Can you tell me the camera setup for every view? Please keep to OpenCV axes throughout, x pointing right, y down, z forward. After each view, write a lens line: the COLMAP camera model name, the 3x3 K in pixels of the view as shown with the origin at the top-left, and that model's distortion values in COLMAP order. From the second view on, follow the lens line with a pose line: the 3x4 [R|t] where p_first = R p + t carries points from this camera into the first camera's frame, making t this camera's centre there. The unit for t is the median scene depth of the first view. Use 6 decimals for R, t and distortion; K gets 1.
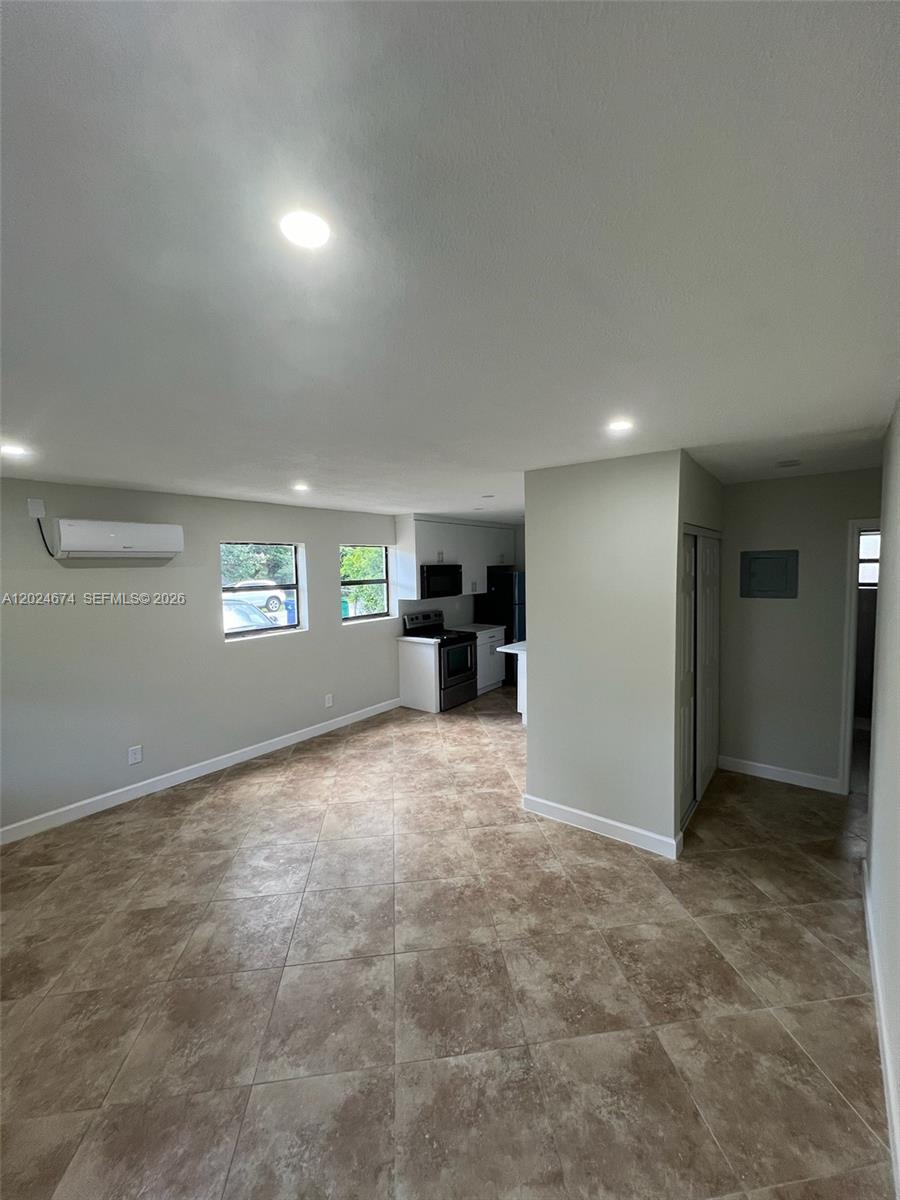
lens RADIAL K [[483.2, 0, 453.4], [0, 483.2, 594.0], [0, 0, 1]] dist [-0.001657, -0.000175]
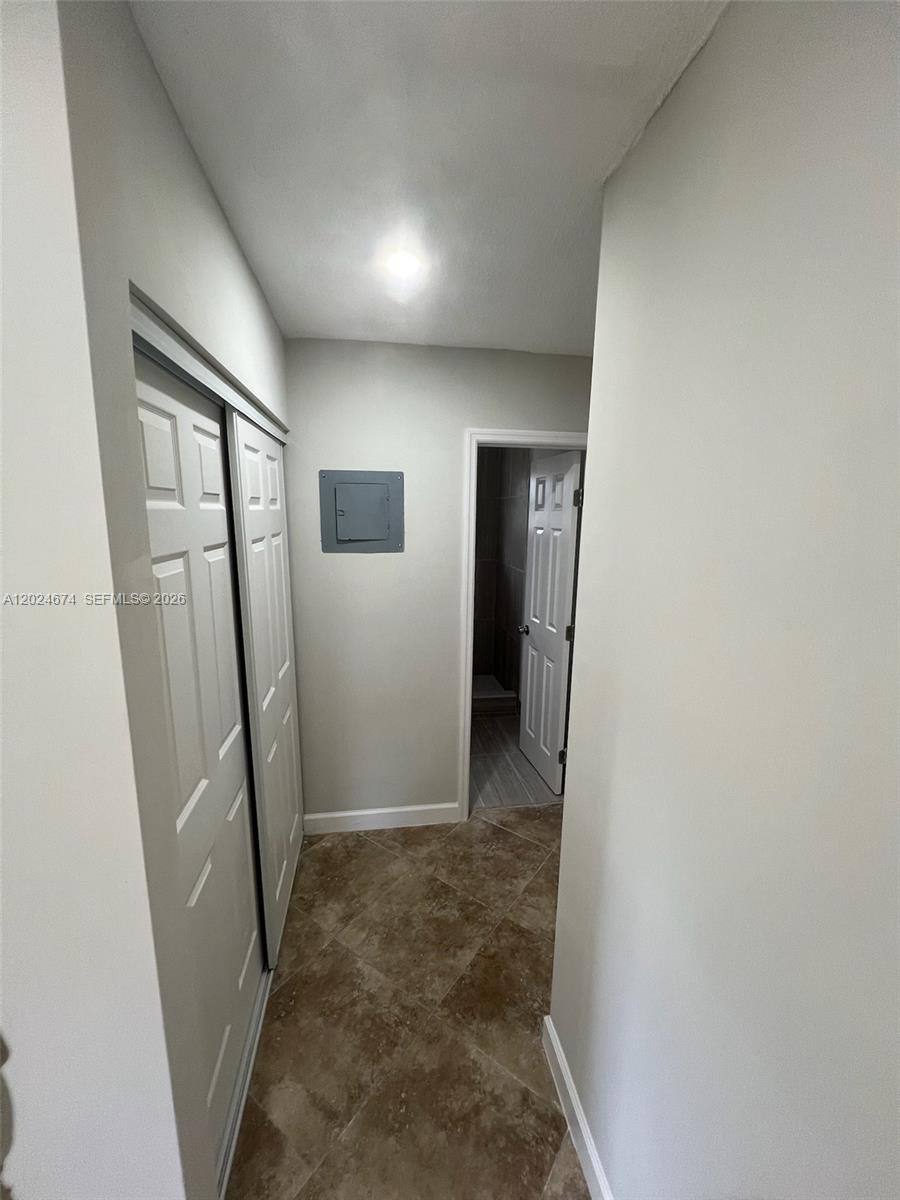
lens RADIAL K [[483.2, 0, 449.0], [0, 483.2, 597.1], [0, 0, 1]] dist [-0.001657, -0.000175]
pose [[0.694822, -0.107397, 0.711117, 0.280386], [0.021917, 0.991490, 0.128325, -0.010545], [-0.718847, -0.073578, 0.691263, 0.484209]]
